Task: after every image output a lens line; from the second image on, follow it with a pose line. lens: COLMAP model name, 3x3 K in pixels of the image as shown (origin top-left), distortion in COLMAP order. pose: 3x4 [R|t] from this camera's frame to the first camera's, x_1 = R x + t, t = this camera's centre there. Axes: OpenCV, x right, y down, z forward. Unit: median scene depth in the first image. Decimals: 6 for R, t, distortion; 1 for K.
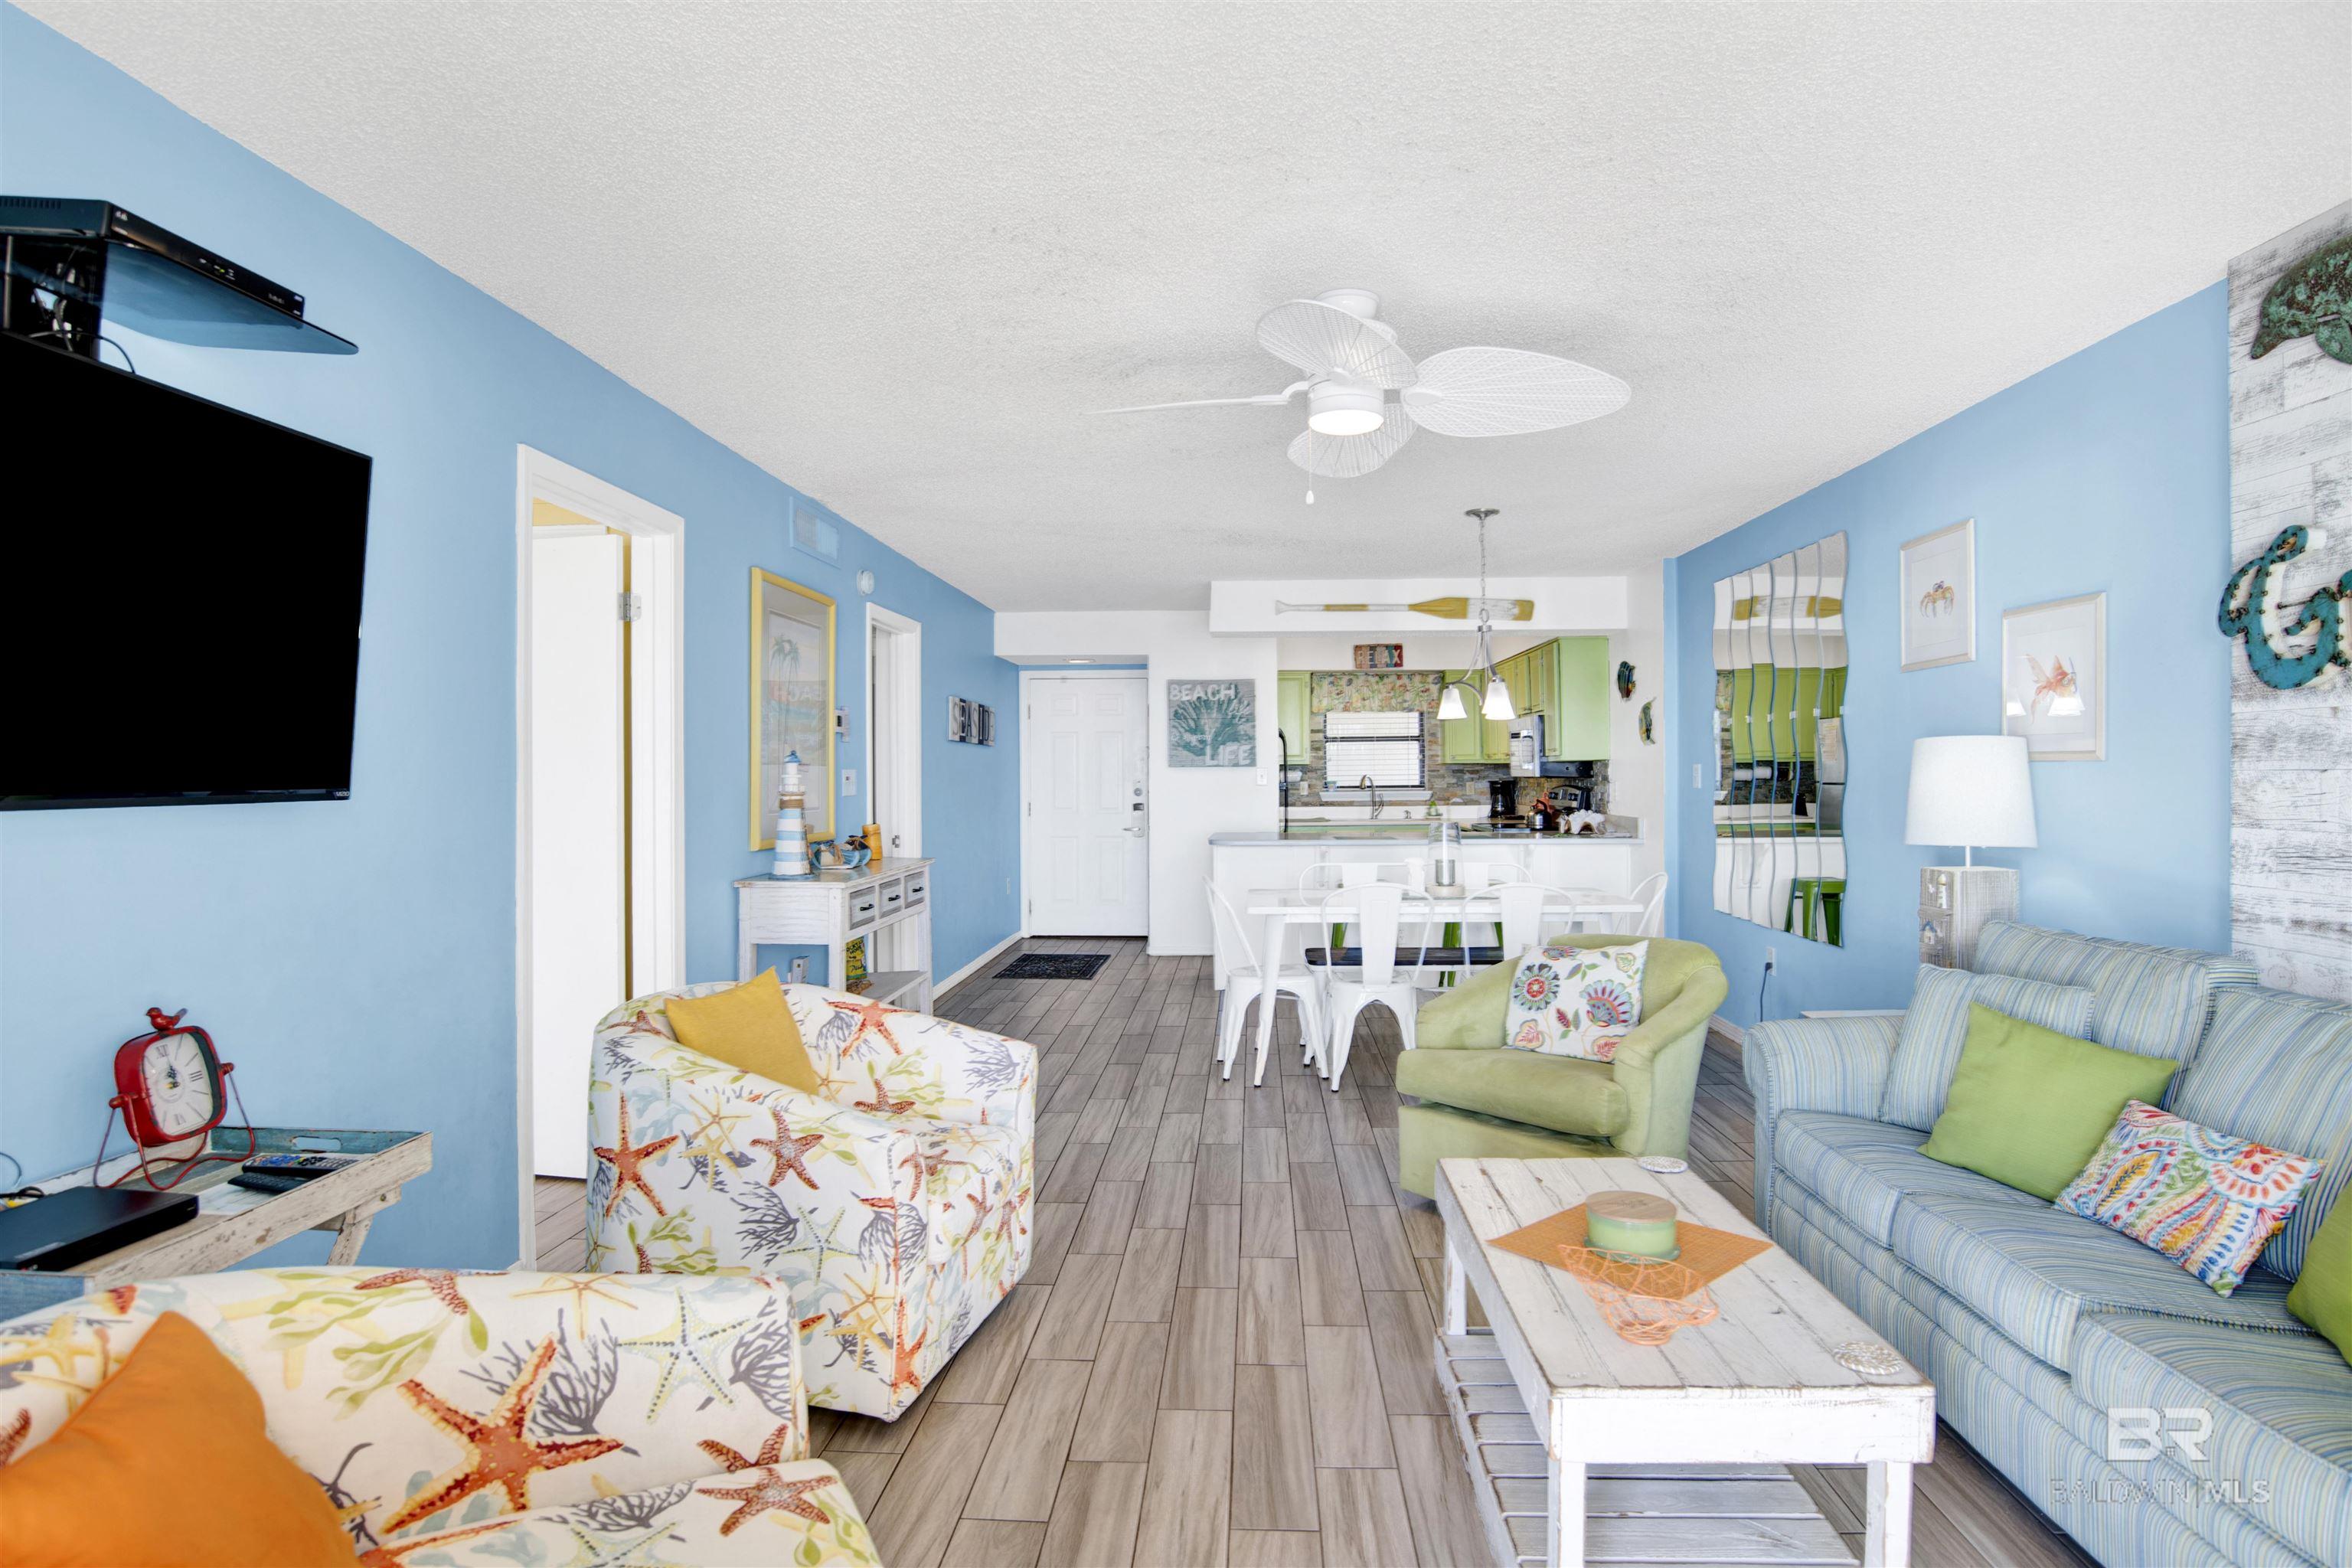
lens RADIAL K [[1264.5, 0, 1176.2], [0, 1264.5, 780.2], [0, 0, 1]] dist [-0.070286, 0.020260]
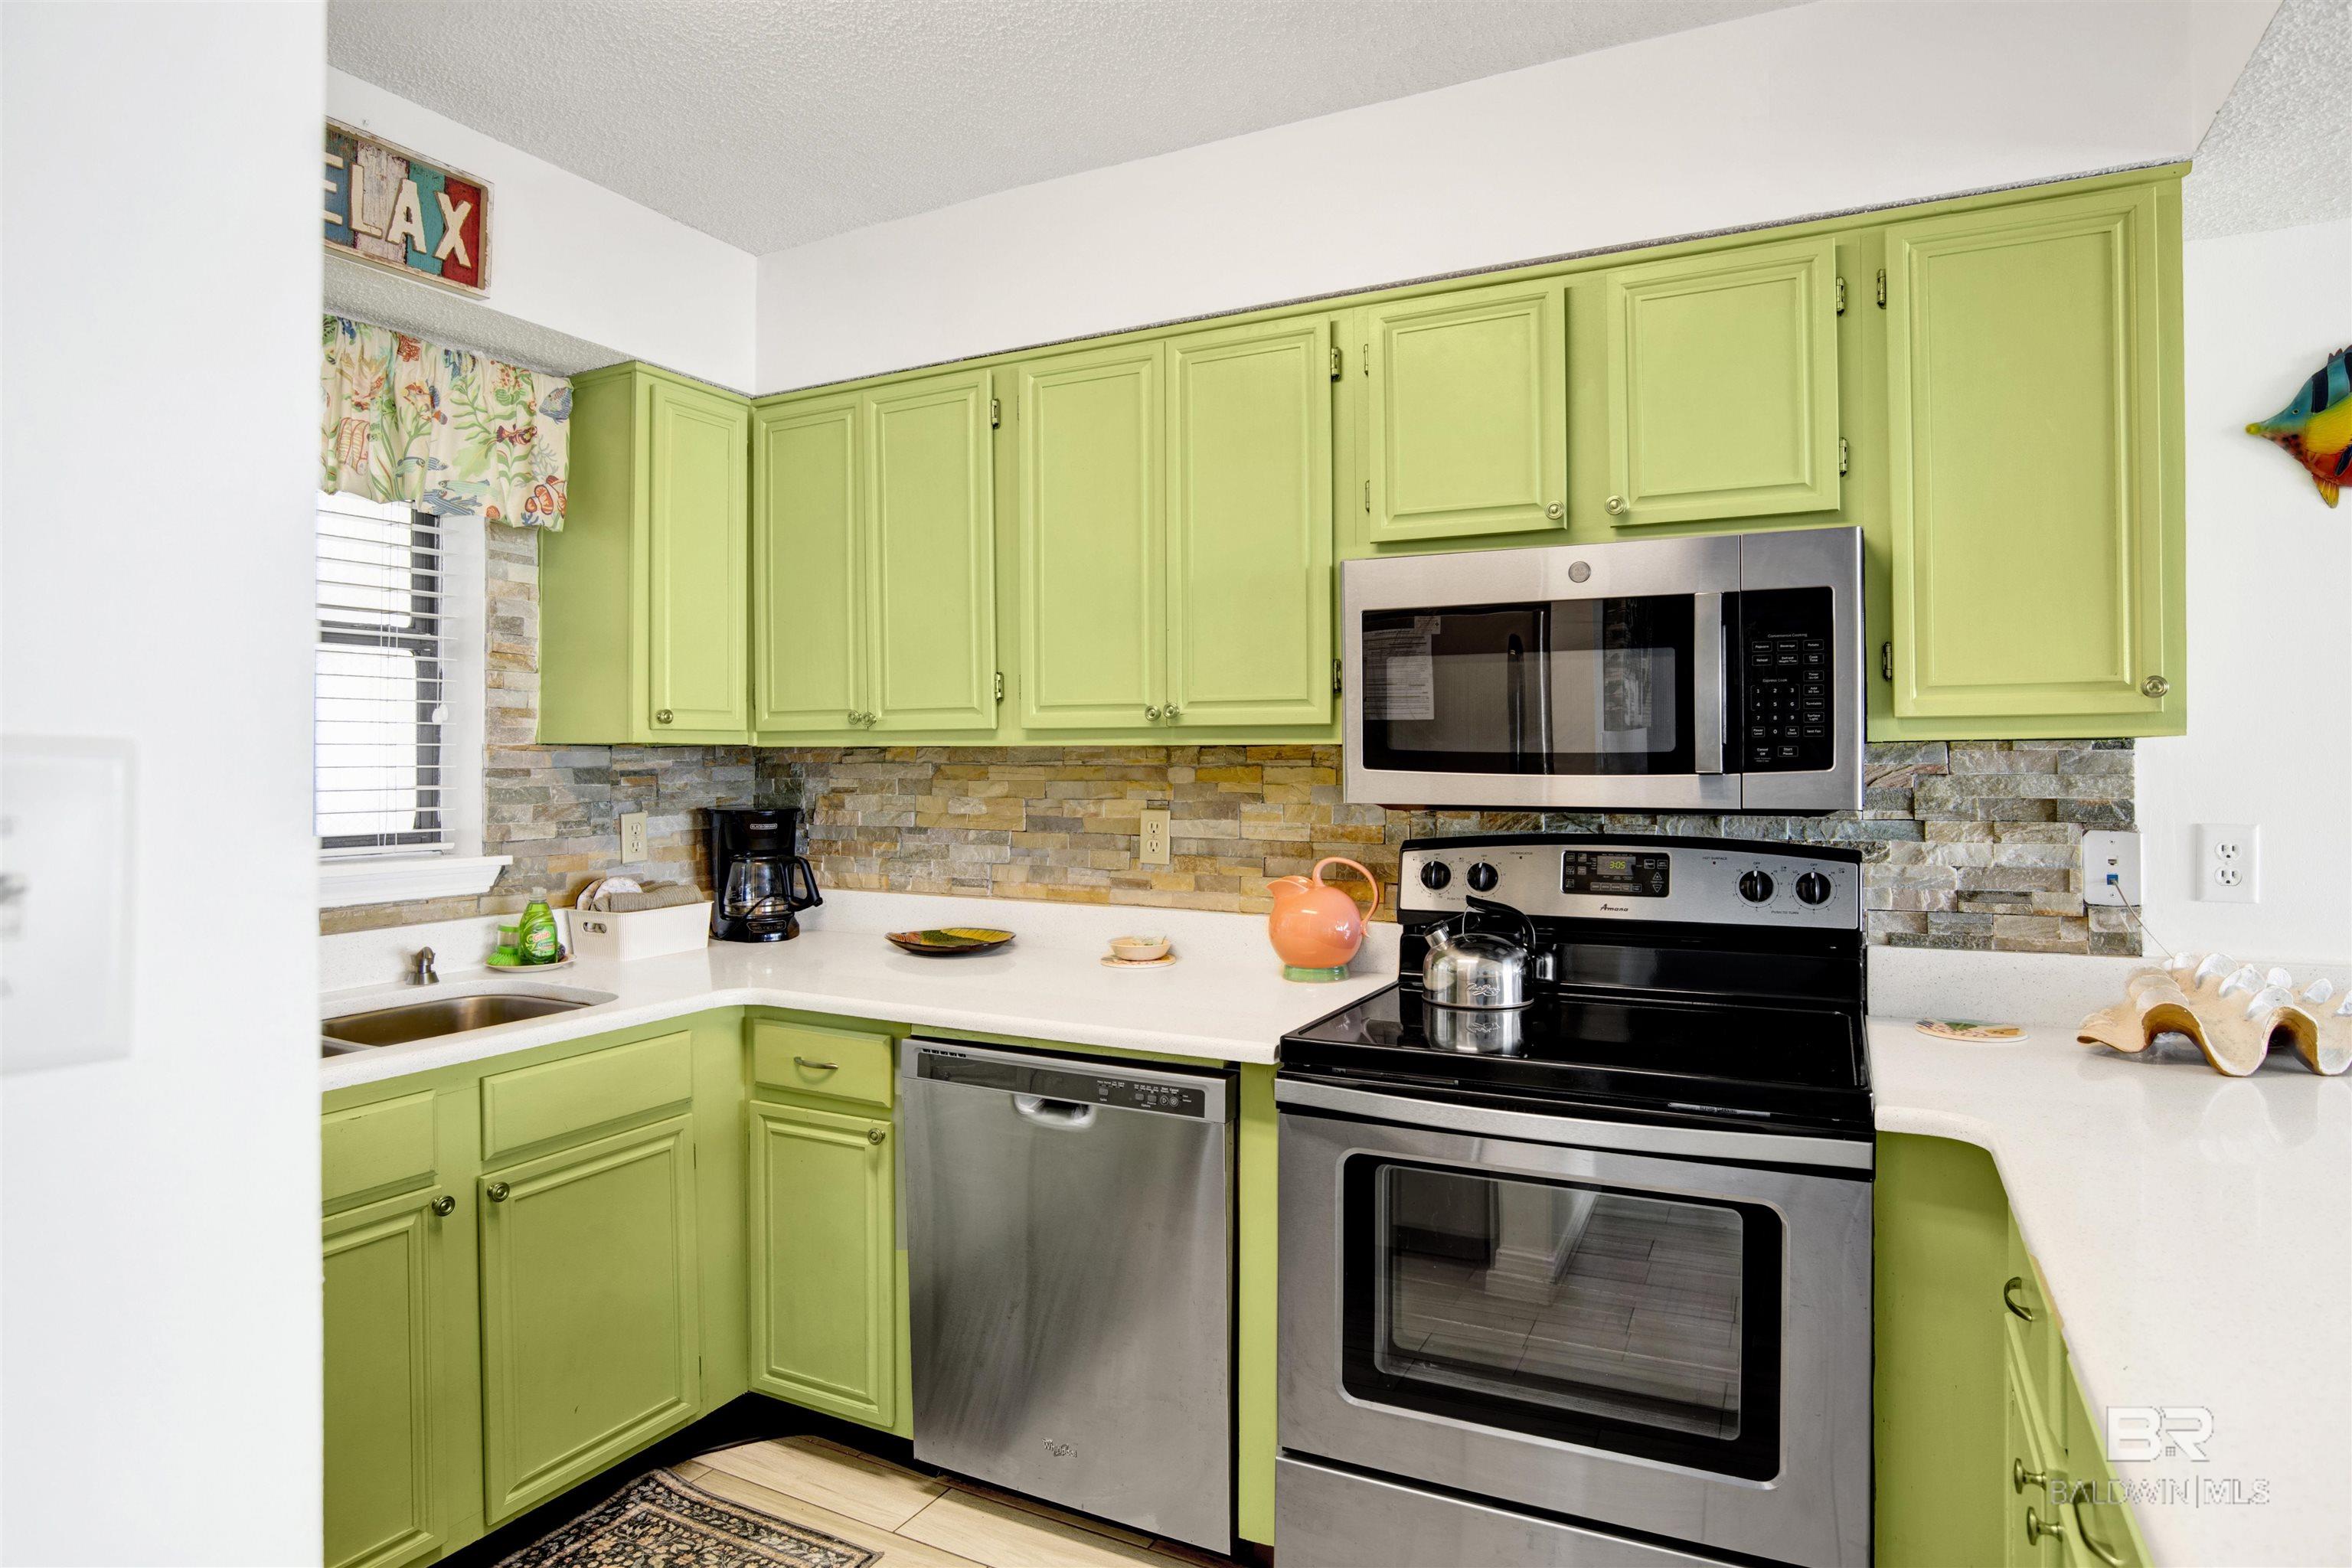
lens RADIAL K [[1264.5, 0, 1234.3], [0, 1264.5, 769.3], [0, 0, 1]] dist [-0.070286, 0.020260]
pose [[0.371744, 0.006783, 0.928311, 0.109884], [0.000338, 0.999972, -0.007442, -0.020880], [-0.928335, 0.003080, 0.371731, 2.626324]]
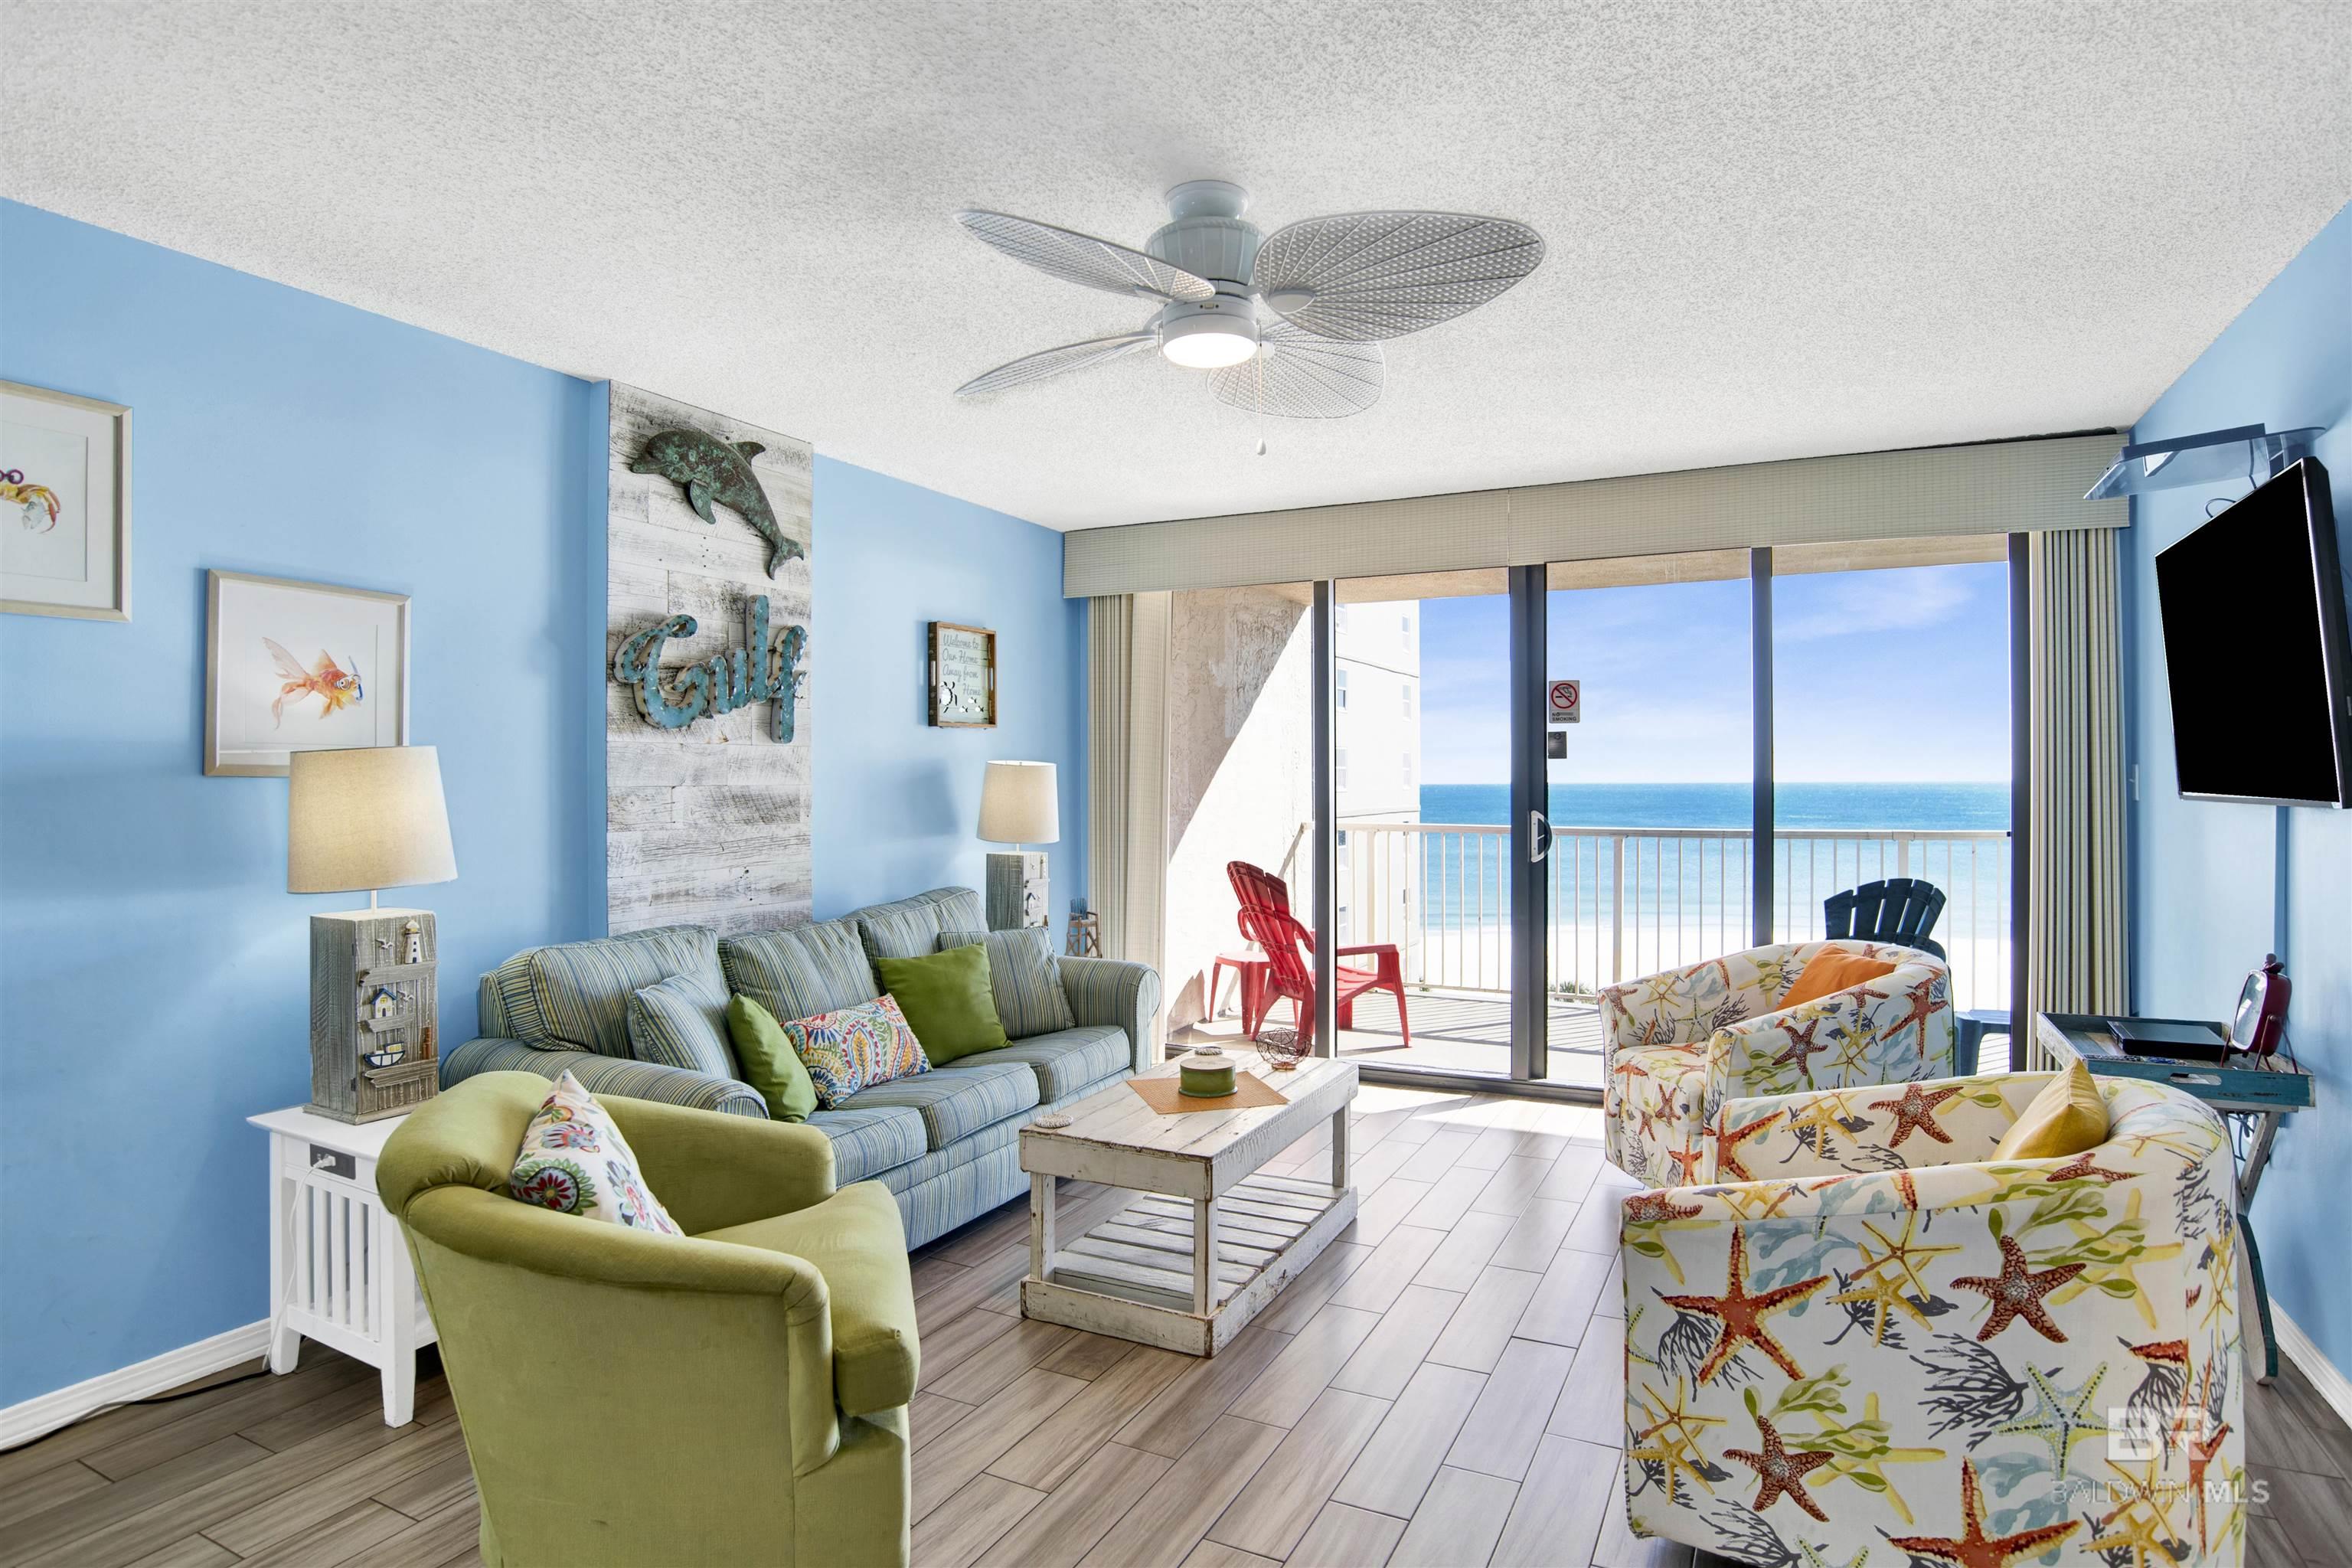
lens RADIAL K [[1264.5, 0, 1167.8], [0, 1264.5, 777.9], [0, 0, 1]] dist [-0.070286, 0.020260]
pose [[-0.916592, 0.005824, 0.399782, -0.151031], [0.007957, 0.999962, 0.003676, -0.015250], [-0.399746, 0.006550, -0.916603, 1.721040]]
